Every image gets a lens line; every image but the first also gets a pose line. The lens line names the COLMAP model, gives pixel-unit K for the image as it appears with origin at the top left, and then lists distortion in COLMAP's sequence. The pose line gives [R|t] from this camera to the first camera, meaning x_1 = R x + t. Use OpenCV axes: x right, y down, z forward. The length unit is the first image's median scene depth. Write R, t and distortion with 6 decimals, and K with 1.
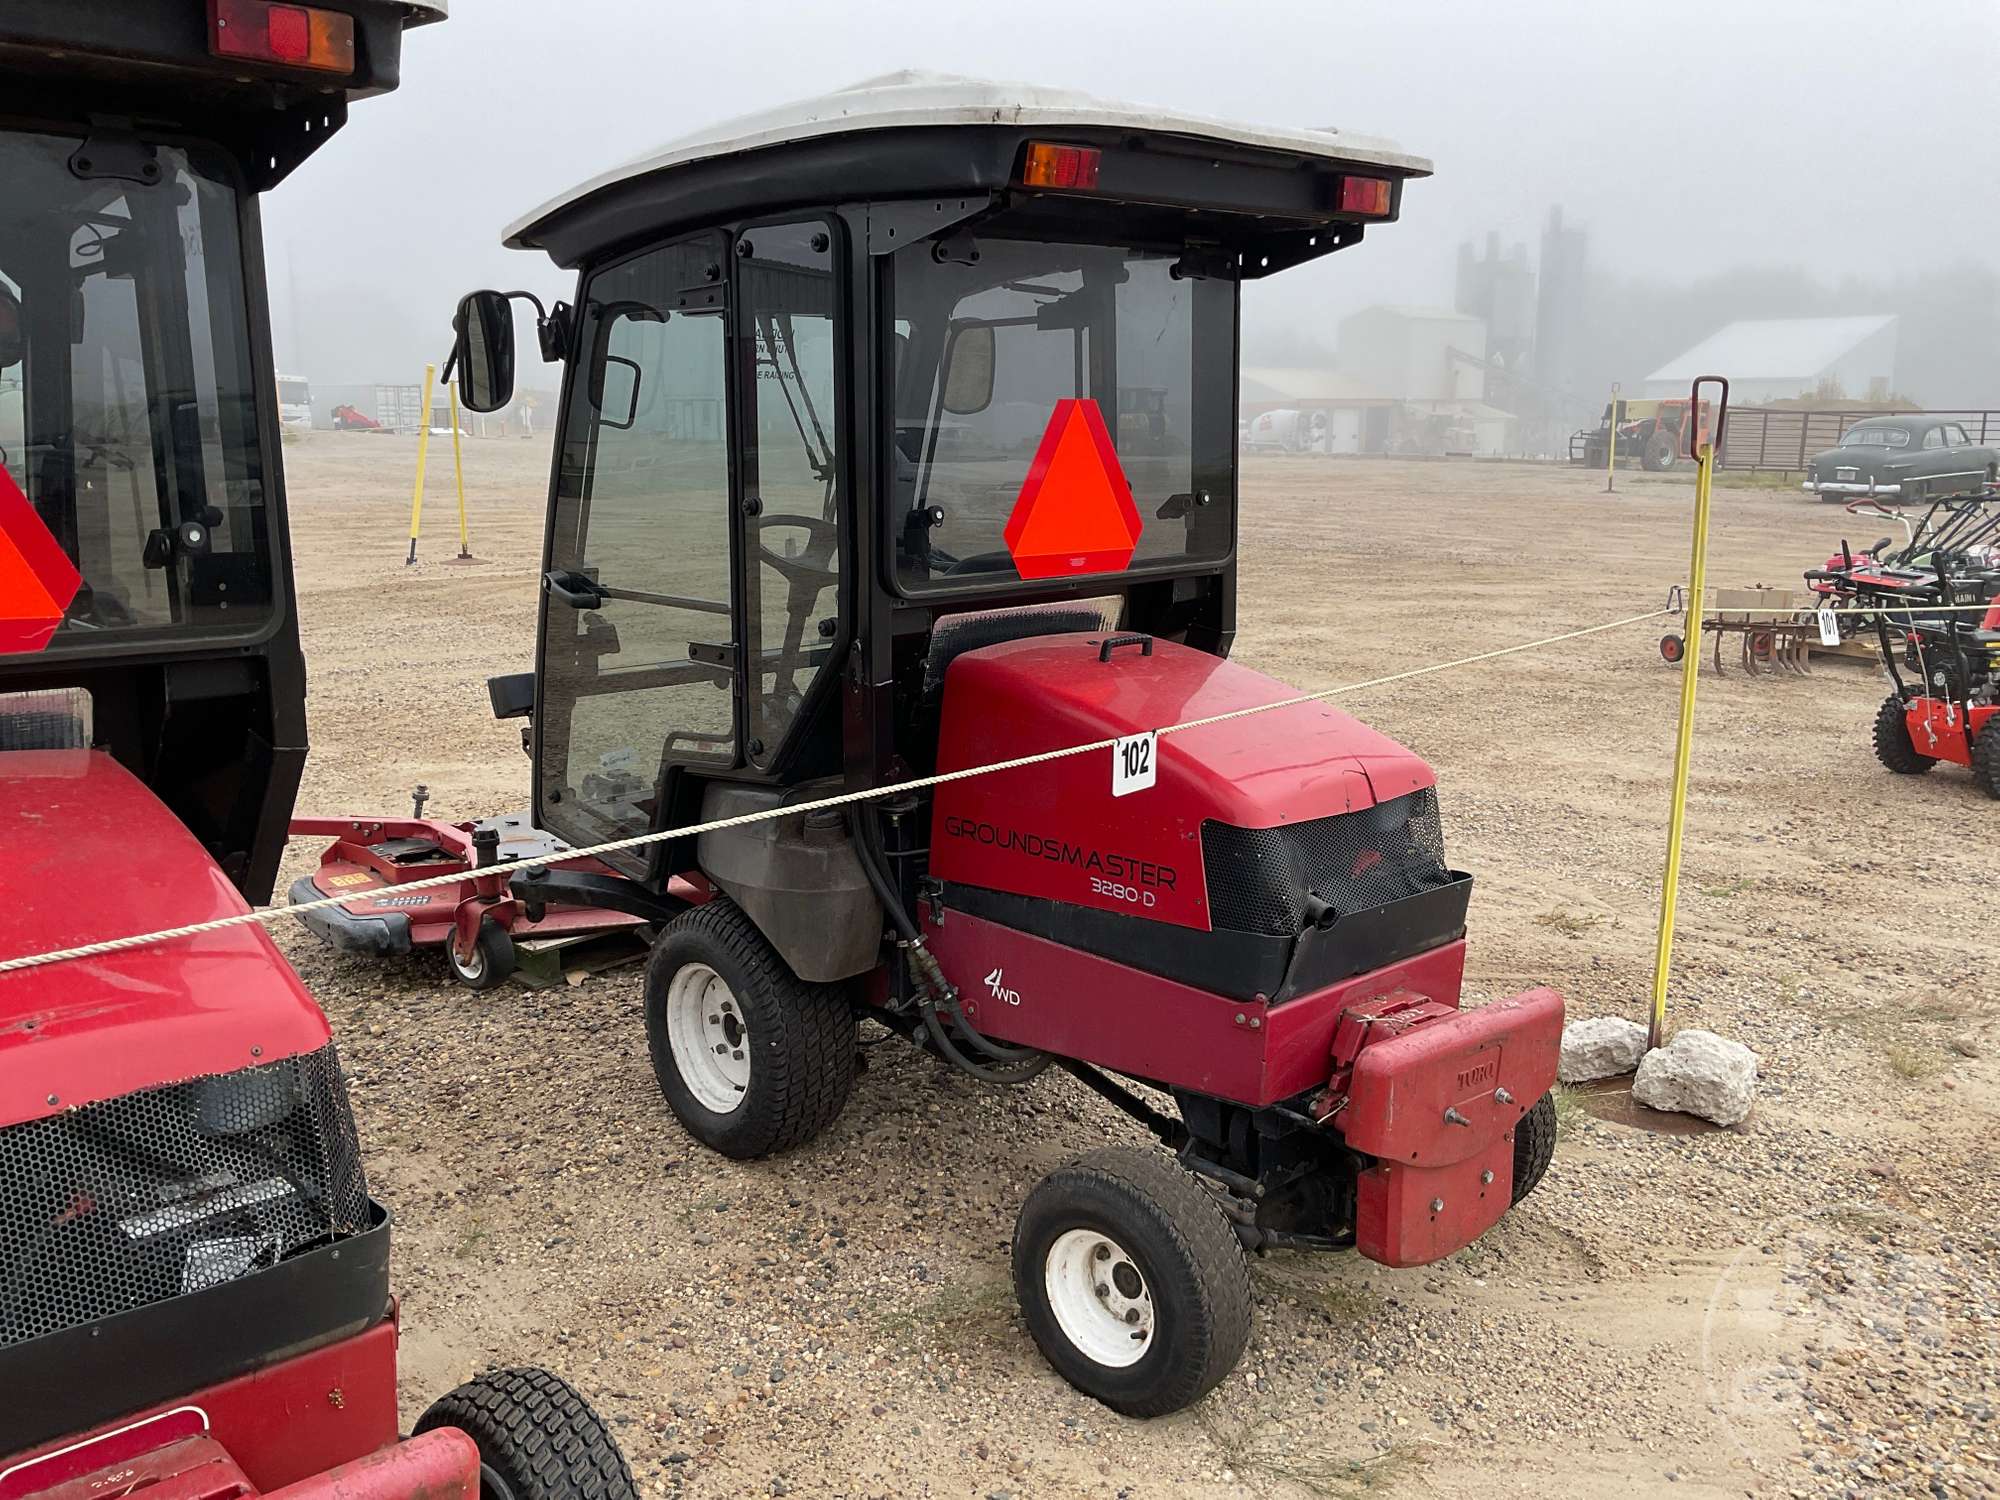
lens RADIAL K [[1660.7, 0, 1000.0], [0, 1660.7, 750.0], [0, 0, 1]] dist [0.082275, -0.171398]
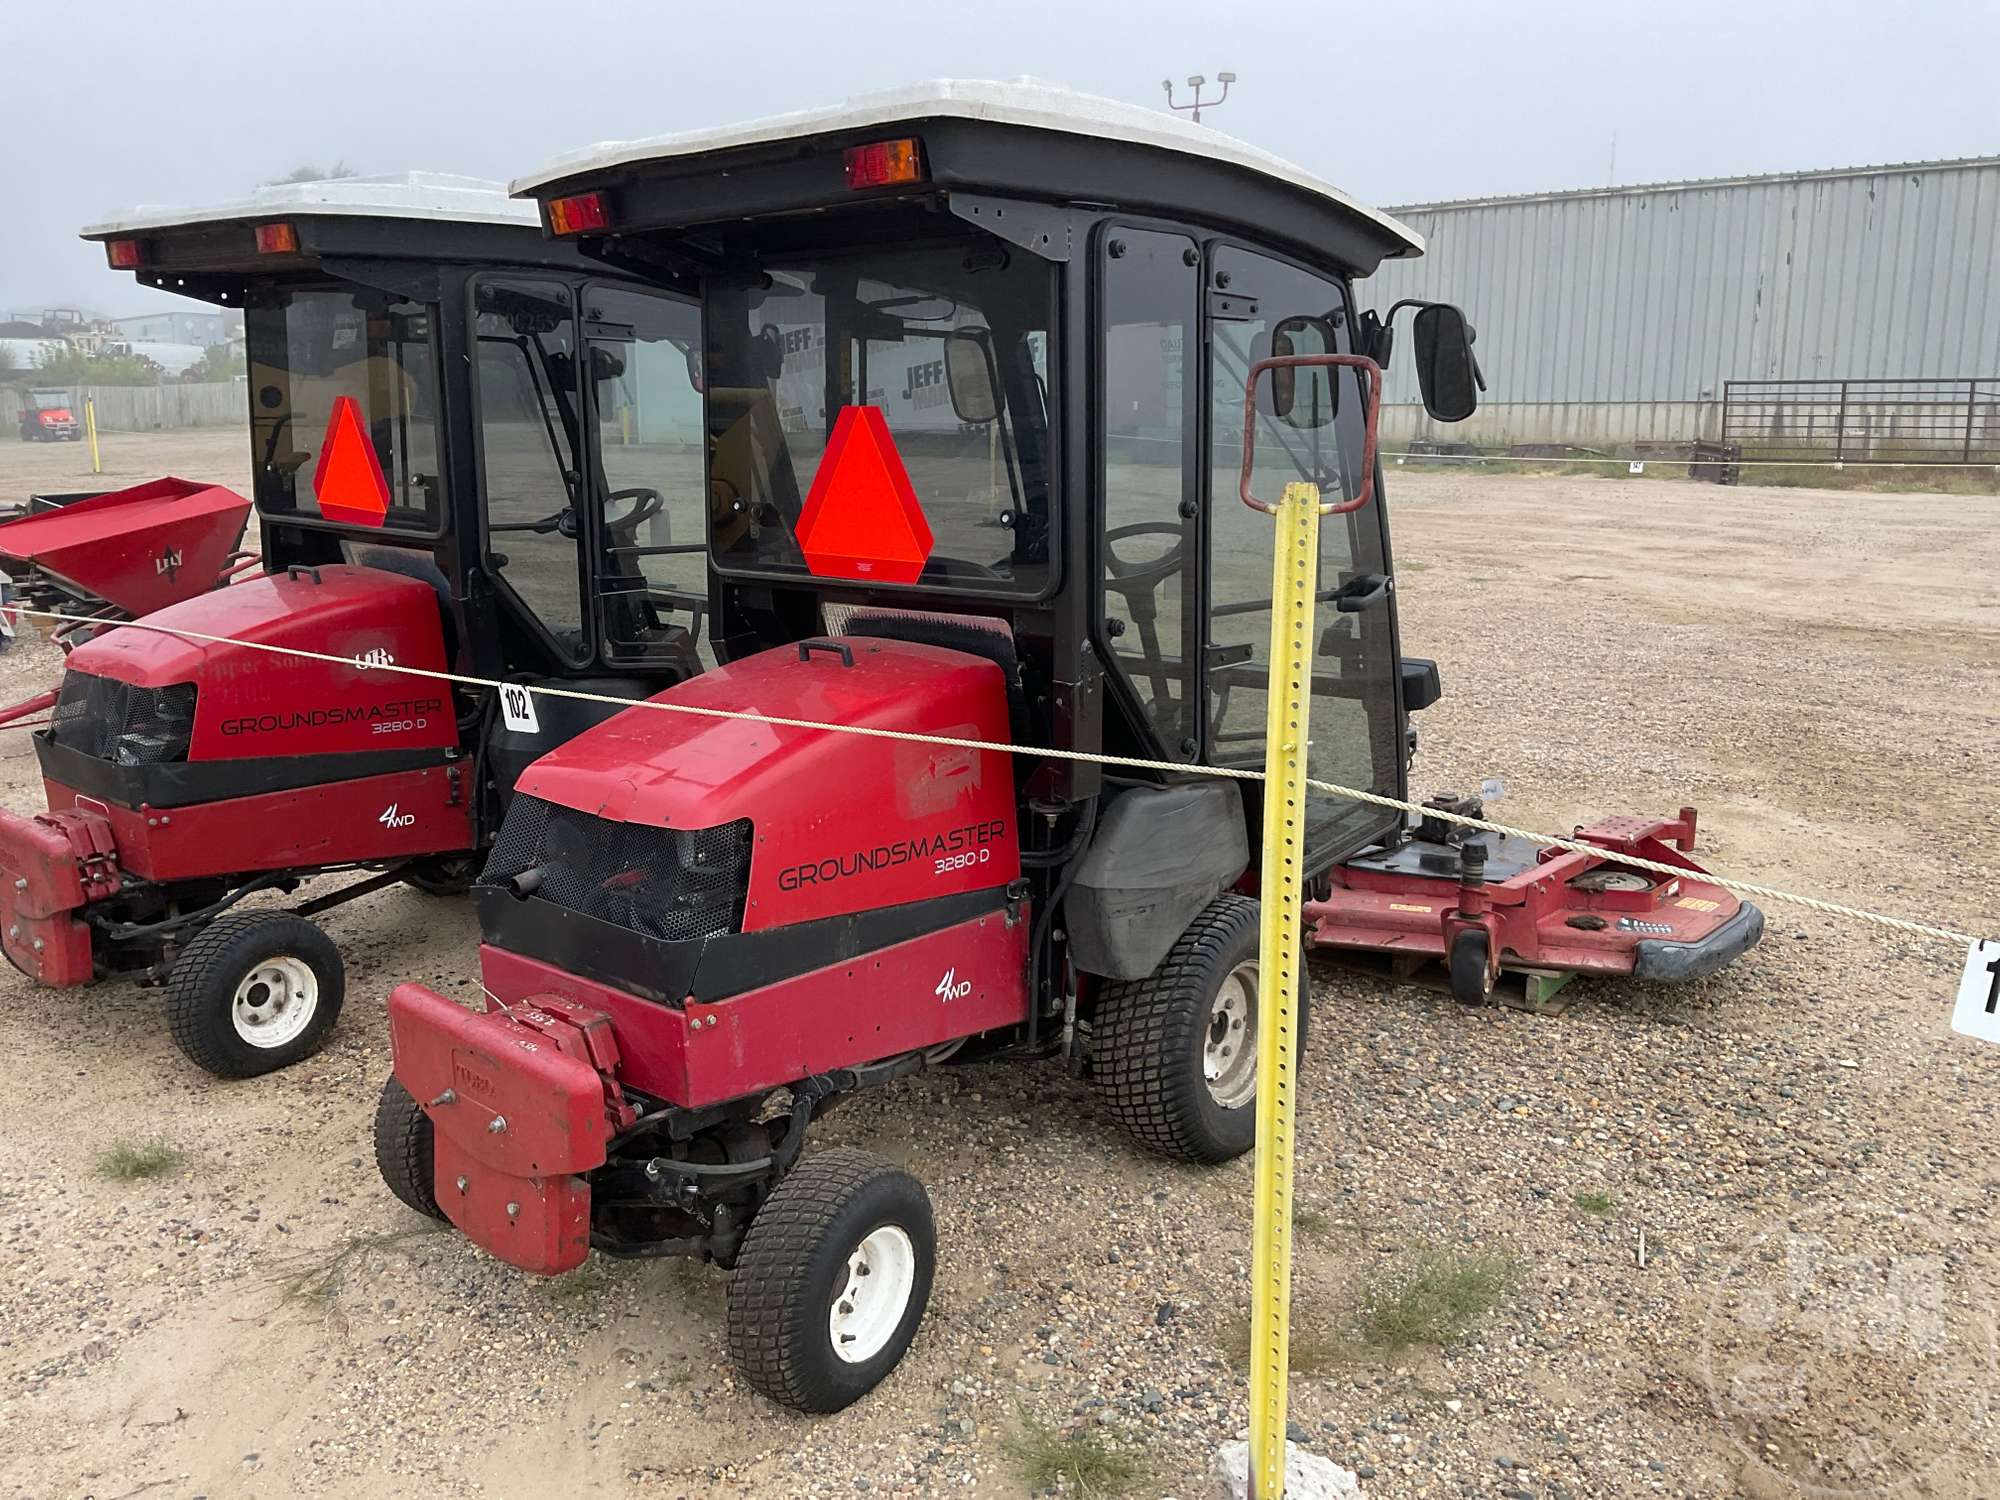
lens RADIAL K [[1660.7, 0, 1000.0], [0, 1660.7, 750.0], [0, 0, 1]] dist [0.082275, -0.171398]
pose [[0.122244, 0.192751, -0.973603, 1.152744], [-0.201344, 0.965379, 0.165842, -0.205901], [0.971863, 0.175756, 0.156822, 1.020019]]
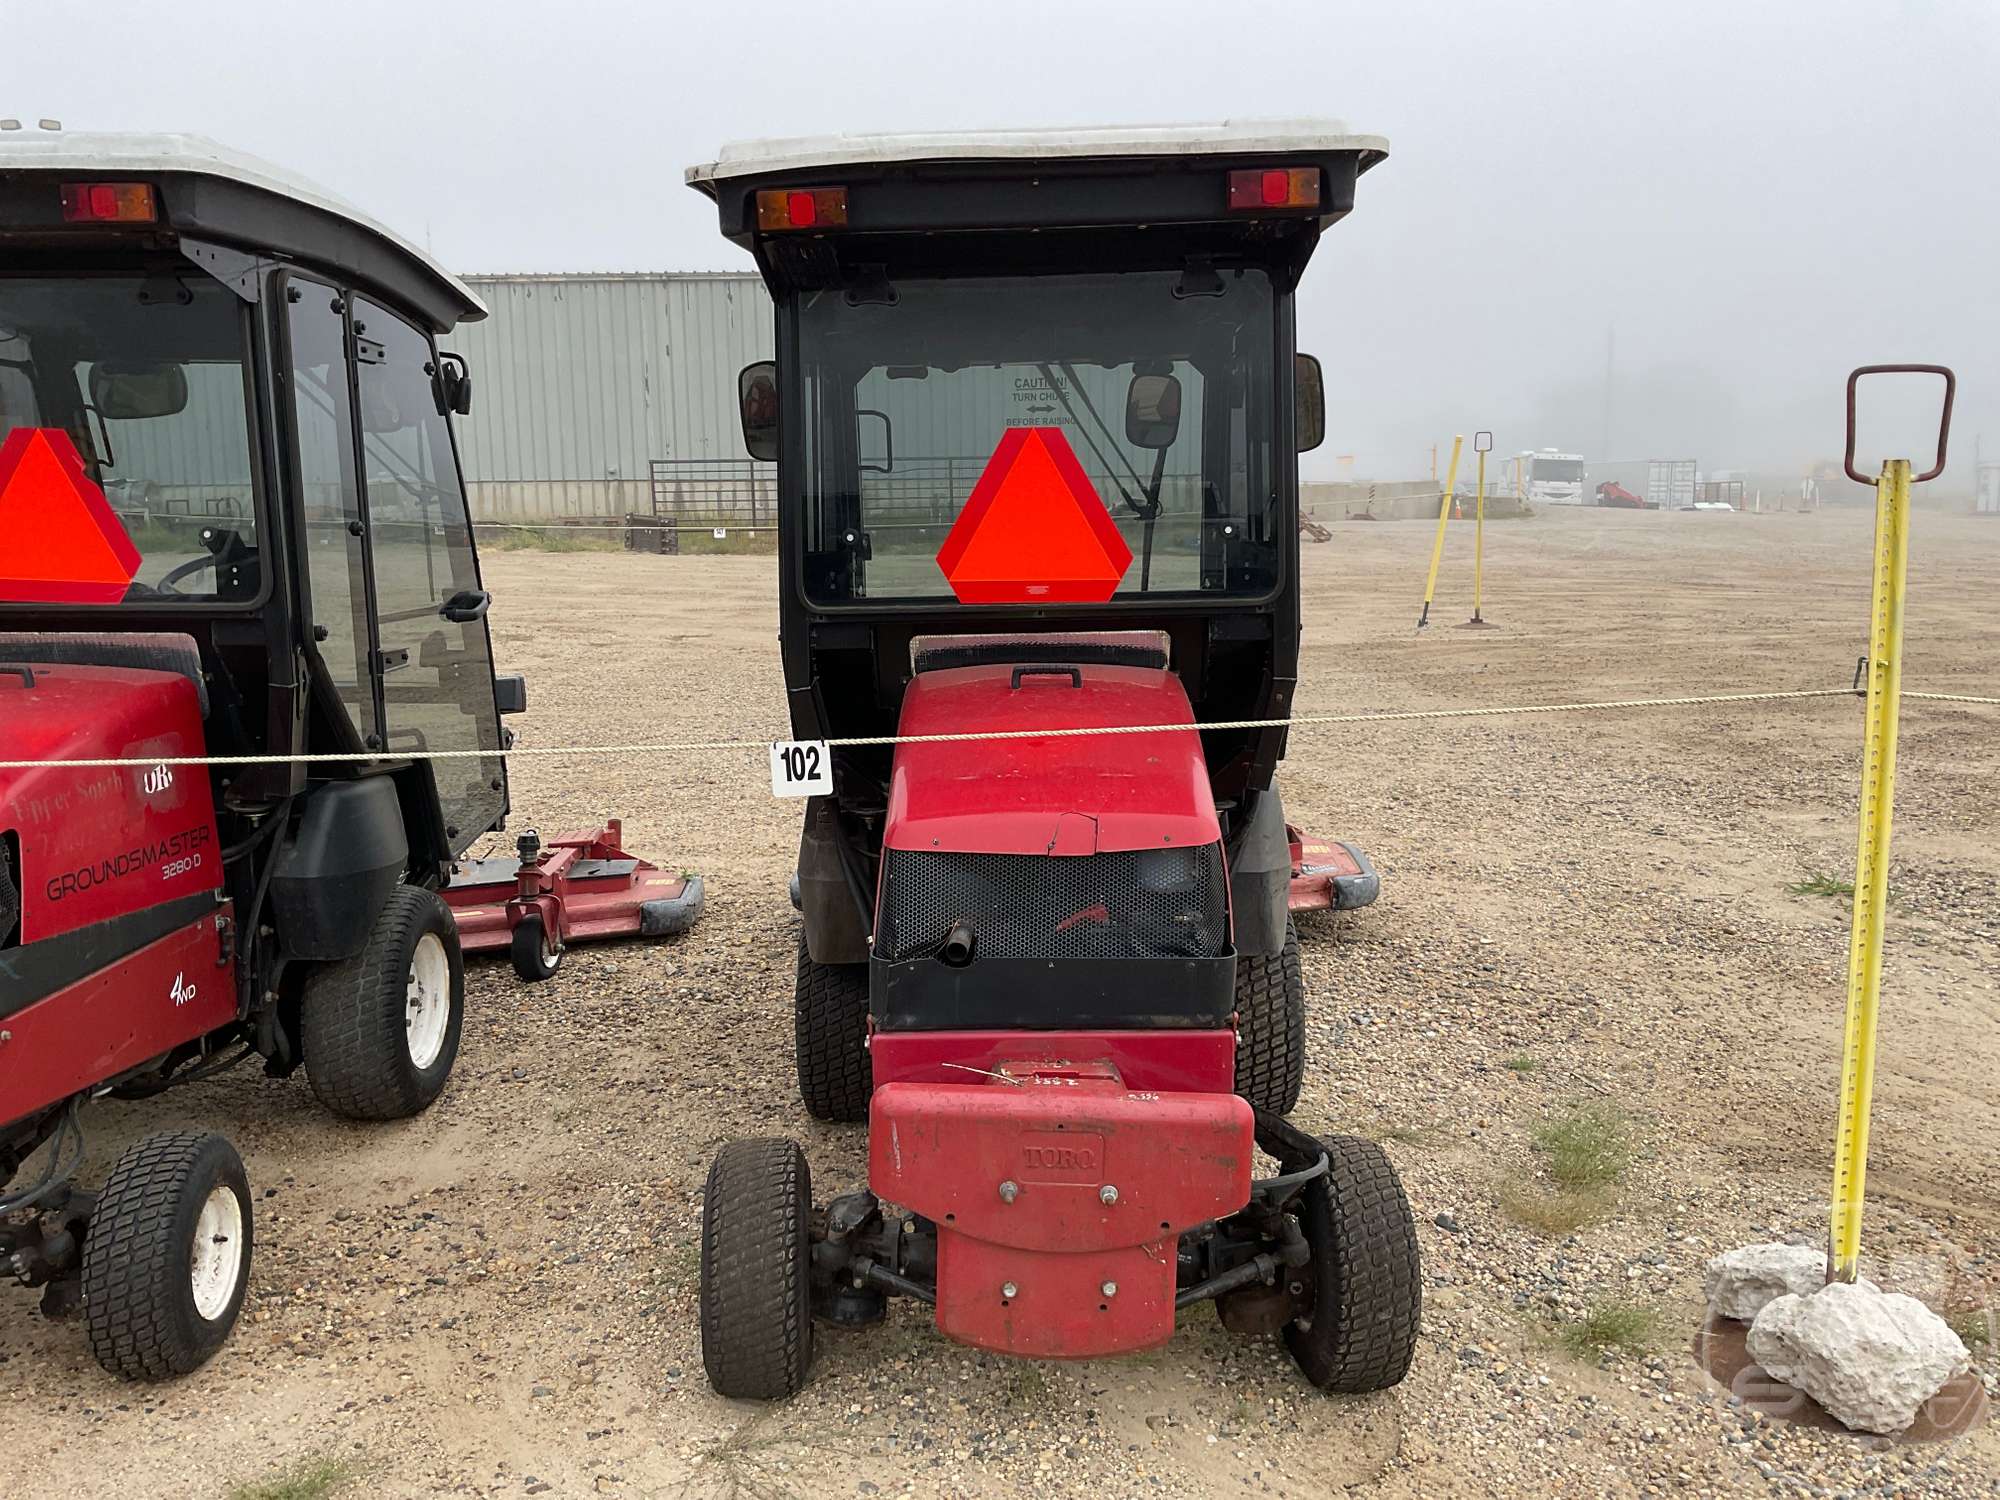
lens RADIAL K [[1660.7, 0, 1000.0], [0, 1660.7, 750.0], [0, 0, 1]] dist [0.082275, -0.171398]
pose [[0.731594, 0.091054, -0.675632, 0.772659], [-0.121681, 0.992567, 0.002006, -0.018341], [0.670793, 0.080744, 0.737236, 0.278871]]
